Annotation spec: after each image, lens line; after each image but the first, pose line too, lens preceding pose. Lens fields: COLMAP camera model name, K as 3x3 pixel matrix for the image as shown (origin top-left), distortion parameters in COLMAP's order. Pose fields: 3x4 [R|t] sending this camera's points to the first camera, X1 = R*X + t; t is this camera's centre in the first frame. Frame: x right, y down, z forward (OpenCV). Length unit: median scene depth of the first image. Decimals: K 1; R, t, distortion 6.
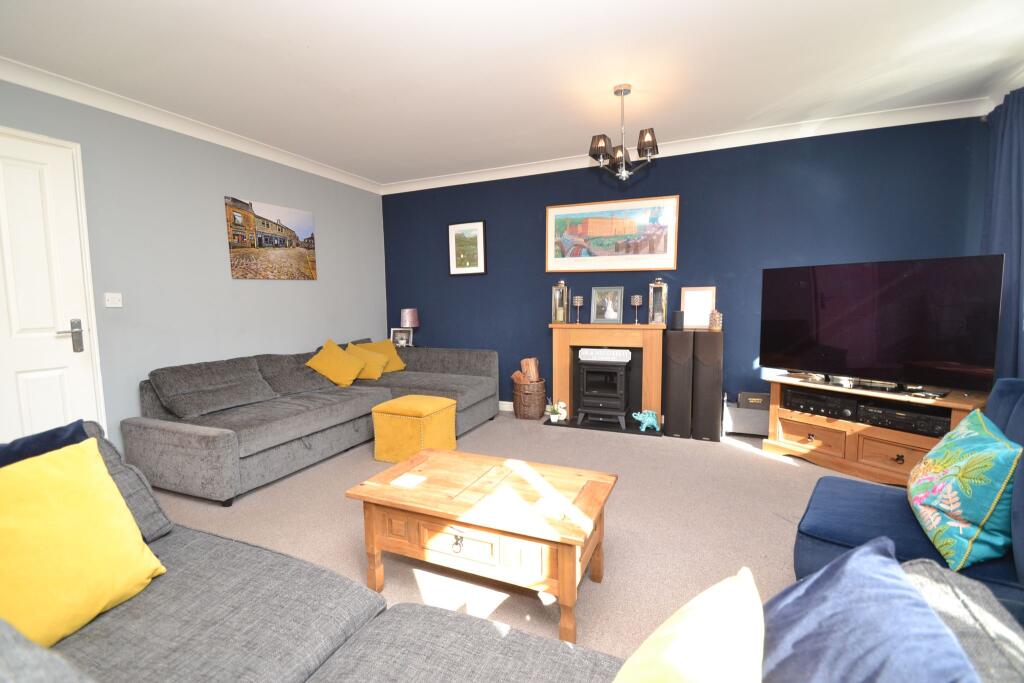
lens RADIAL K [[455.7, 0, 509.1], [0, 455.7, 342.0], [0, 0, 1]] dist [-0.005388, -0.006081]
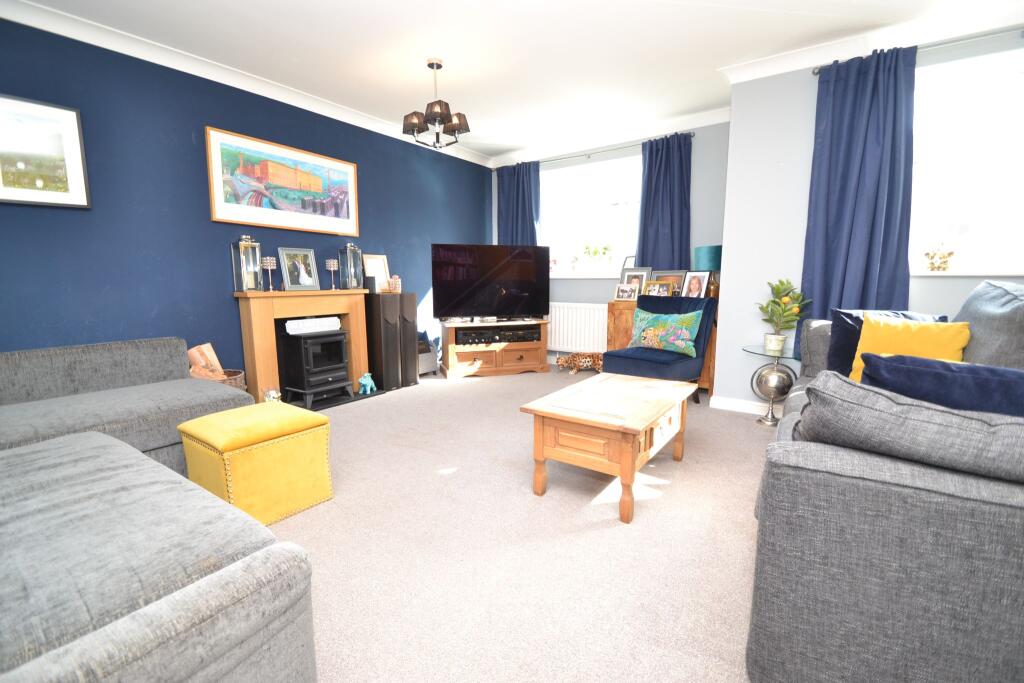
lens RADIAL K [[455.7, 0, 511.5], [0, 455.7, 341.4], [0, 0, 1]] dist [-0.005388, -0.006081]
pose [[0.184004, -0.118753, 0.975726, -0.595529], [0.093709, 0.990273, 0.102852, 0.004535], [-0.978448, 0.072510, 0.193342, 0.458608]]
